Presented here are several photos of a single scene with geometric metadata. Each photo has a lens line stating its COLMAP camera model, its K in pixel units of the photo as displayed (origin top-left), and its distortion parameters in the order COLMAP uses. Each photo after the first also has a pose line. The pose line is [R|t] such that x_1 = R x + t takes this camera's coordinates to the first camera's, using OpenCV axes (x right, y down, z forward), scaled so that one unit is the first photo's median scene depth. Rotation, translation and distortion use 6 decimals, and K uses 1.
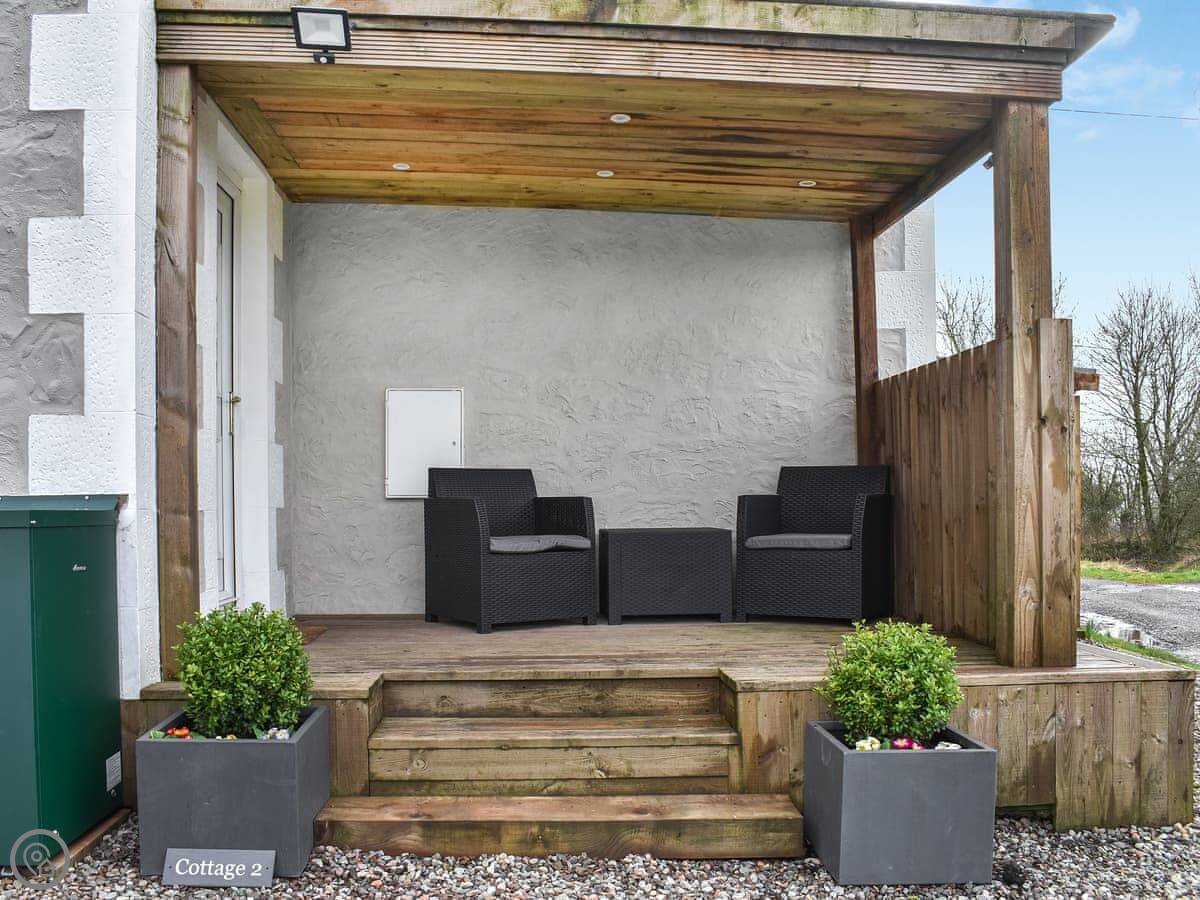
lens RADIAL K [[1058.9, 0, 601.2], [0, 1058.9, 503.9], [0, 0, 1]] dist [-0.089692, 0.000941]
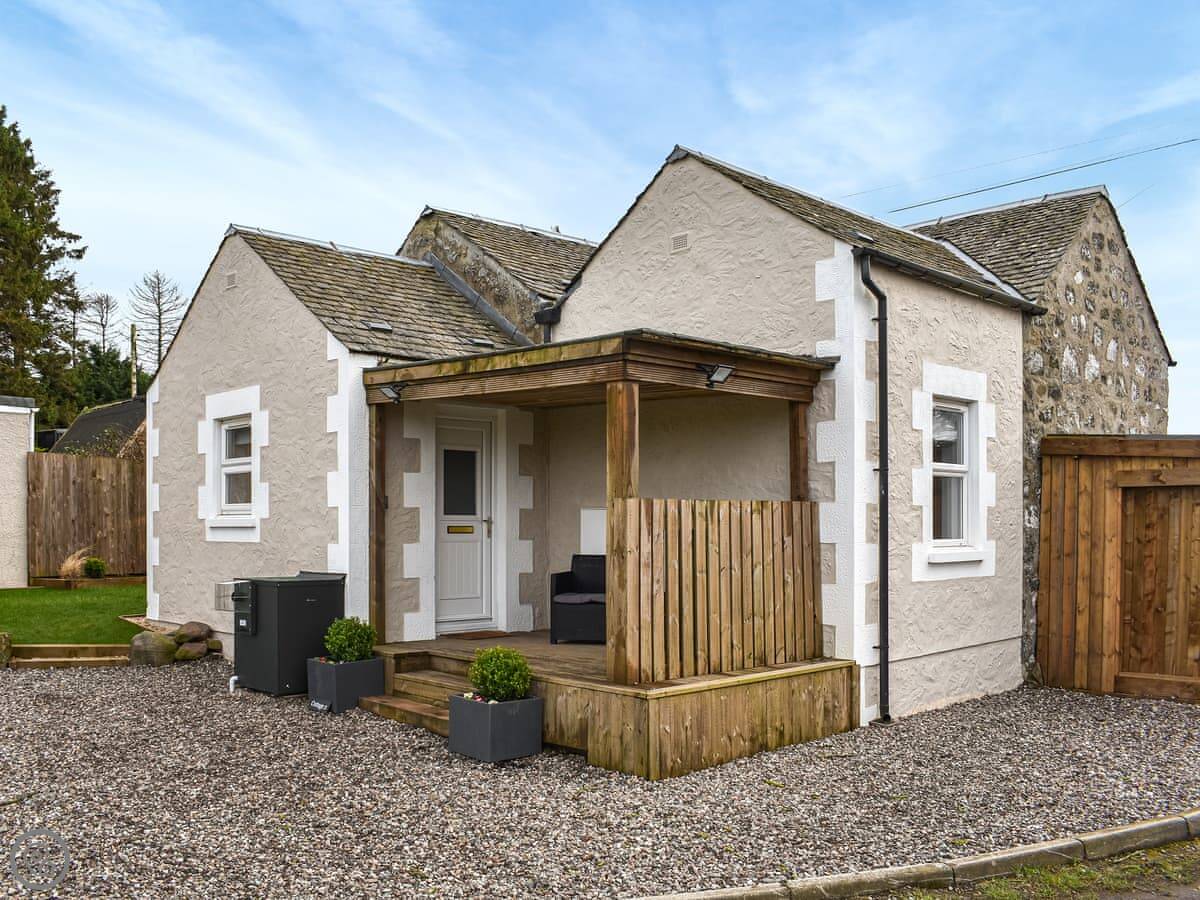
lens RADIAL K [[1115.4, 0, 601.8], [0, 1115.4, 497.8], [0, 0, 1]] dist [-0.032096, 0.005600]
pose [[0.645639, -0.008491, -0.763595, 2.059144], [-0.006532, 0.999840, -0.016641, -0.152884], [0.763614, 0.015732, 0.645481, -0.345744]]
